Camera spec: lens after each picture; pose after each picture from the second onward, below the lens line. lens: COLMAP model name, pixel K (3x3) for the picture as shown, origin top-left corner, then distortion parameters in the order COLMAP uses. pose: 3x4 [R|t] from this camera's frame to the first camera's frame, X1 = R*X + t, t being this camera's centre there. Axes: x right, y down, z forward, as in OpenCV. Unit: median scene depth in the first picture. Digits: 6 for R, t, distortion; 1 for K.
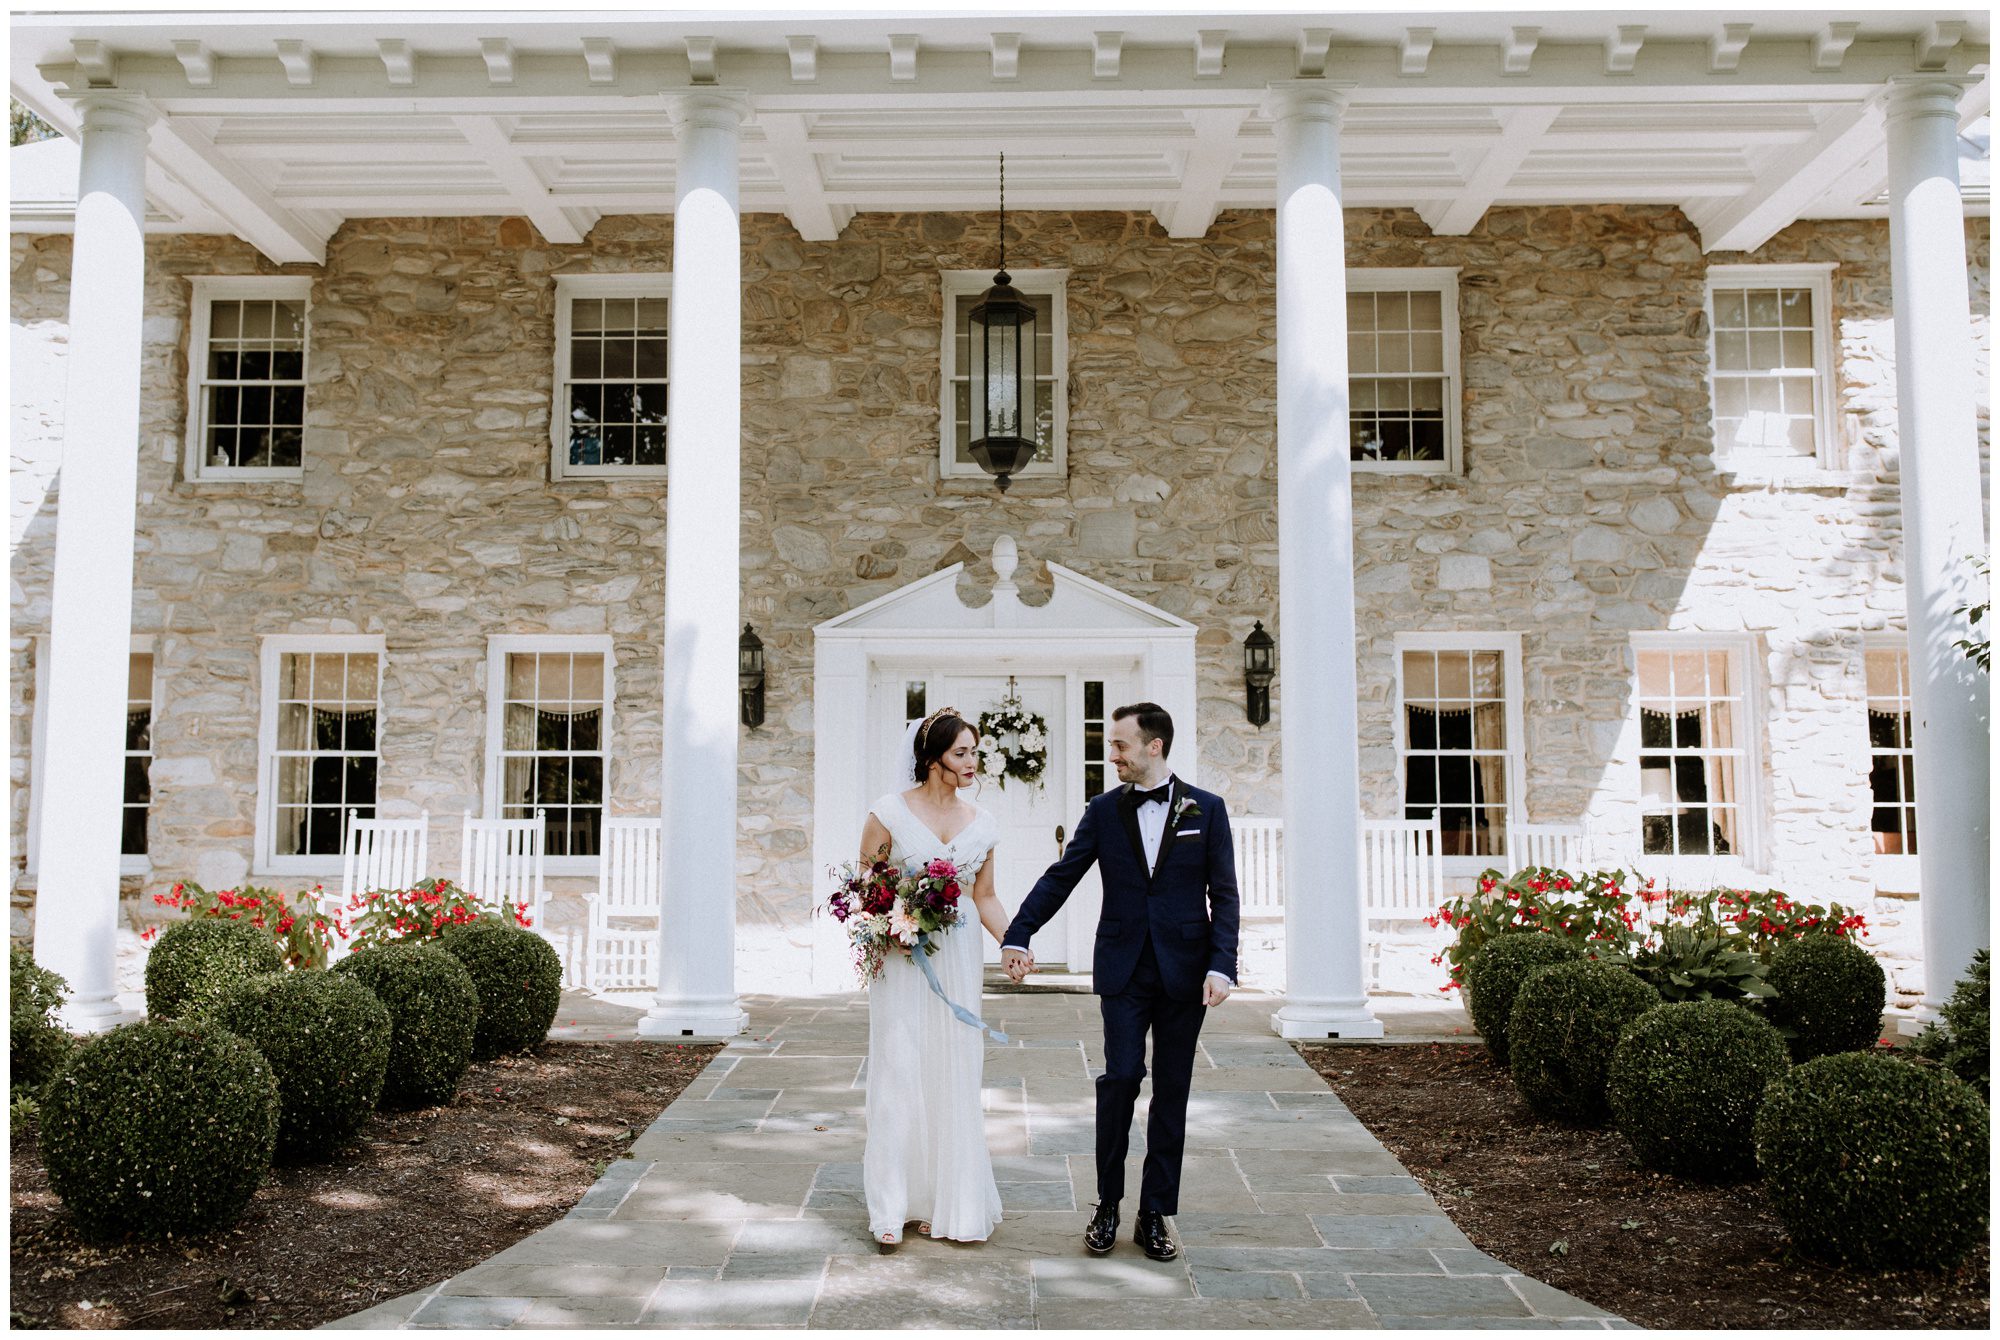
lens RADIAL K [[2147.0, 0, 946.5], [0, 2147.0, 605.2], [0, 0, 1]] dist [0.013777, -0.017068]
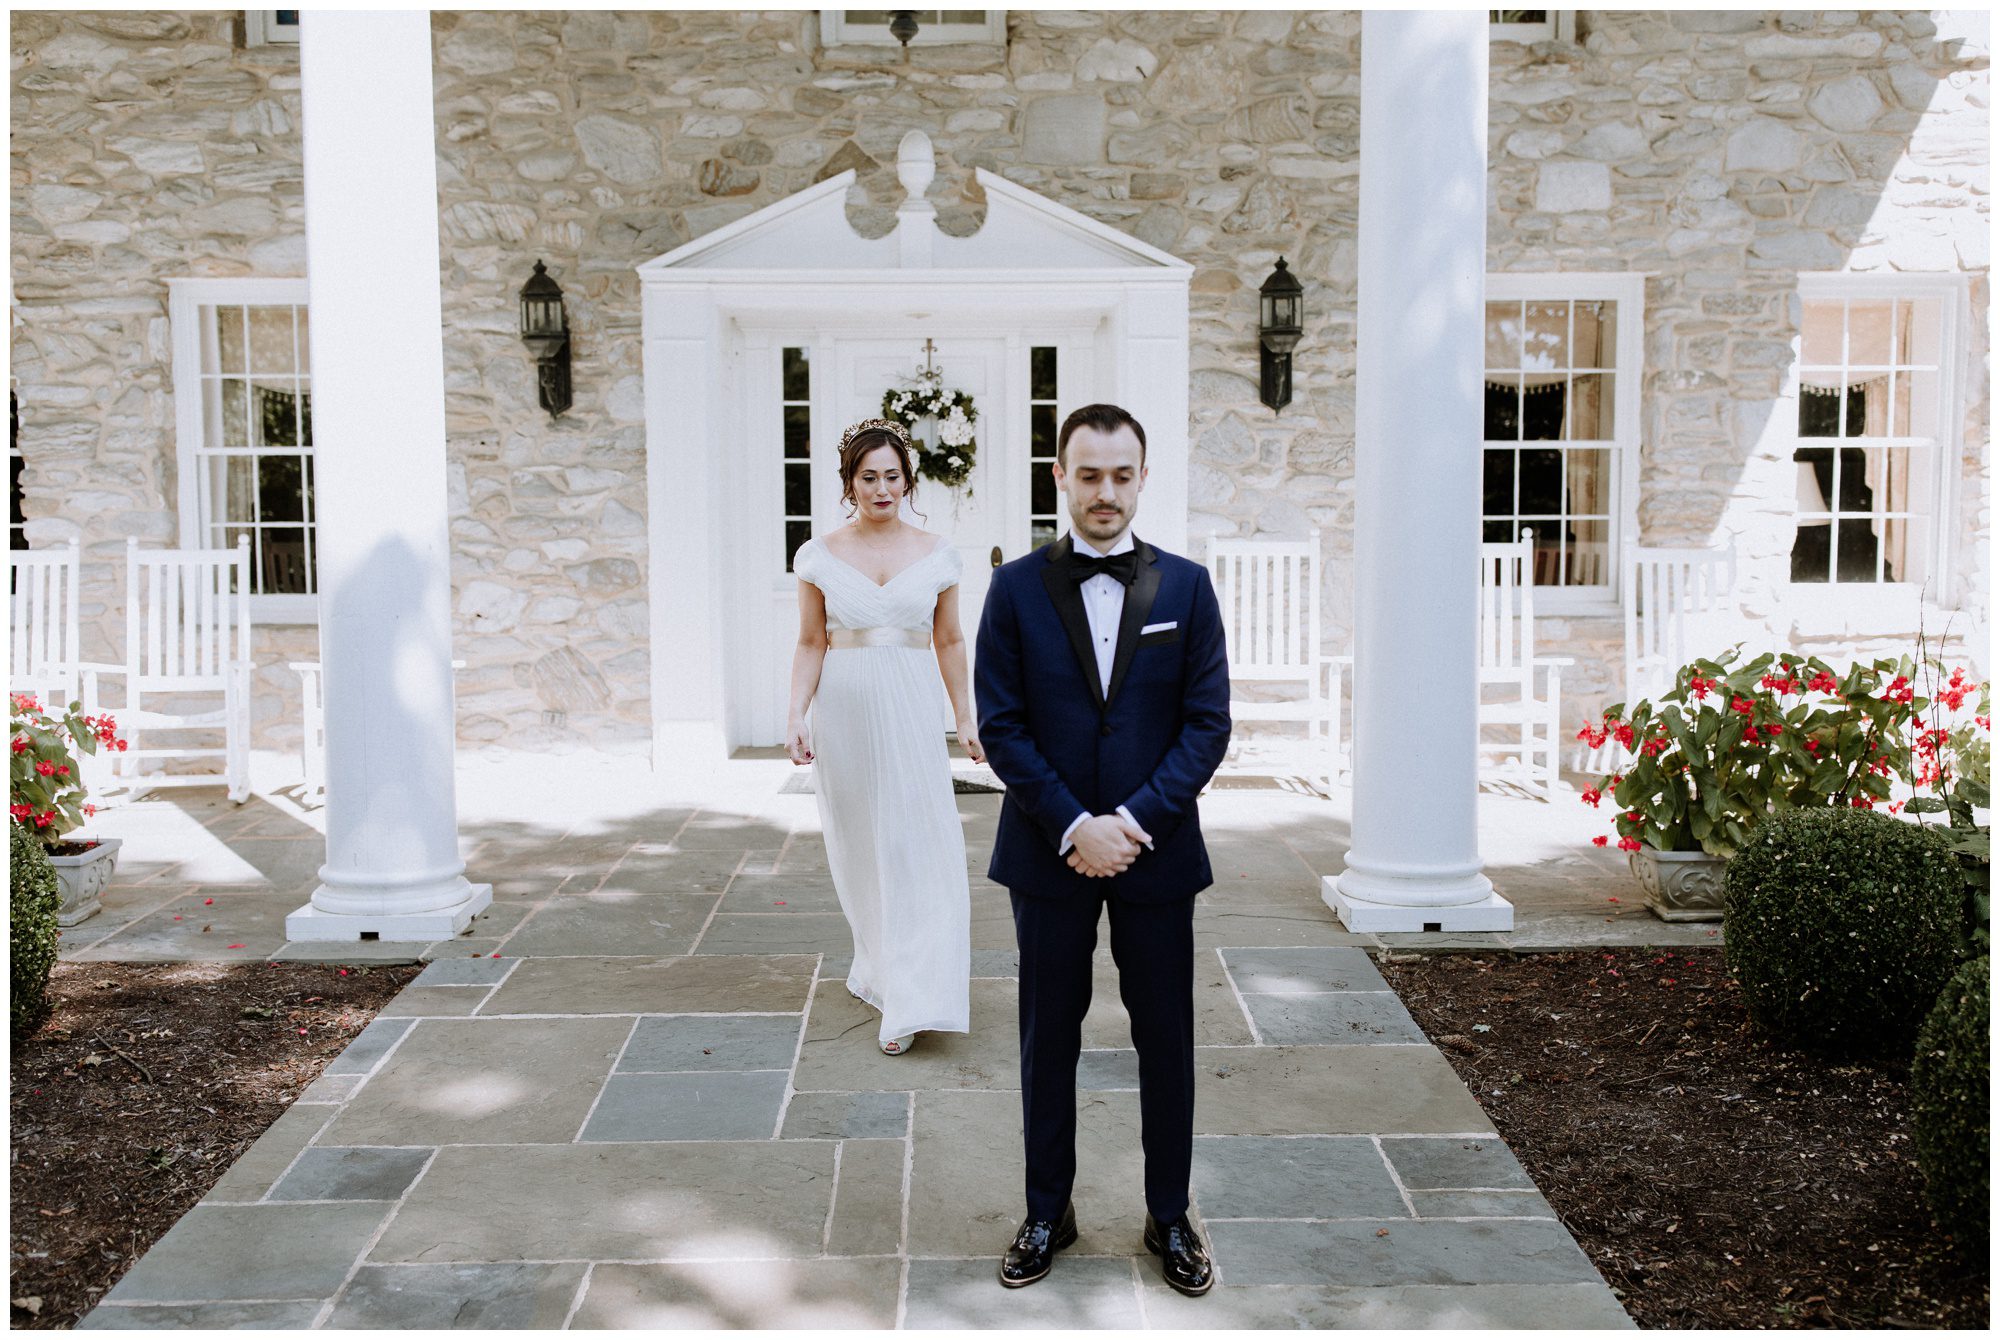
lens RADIAL K [[1940.2, 0, 1000.0], [0, 1940.2, 670.0], [0, 0, 1]] dist [0.011612, -0.008213]
pose [[0.998876, -0.009736, 0.046386, 0.023735], [0.000363, 0.980220, 0.197913, 0.013601], [-0.047395, -0.197674, 0.979121, 0.357019]]
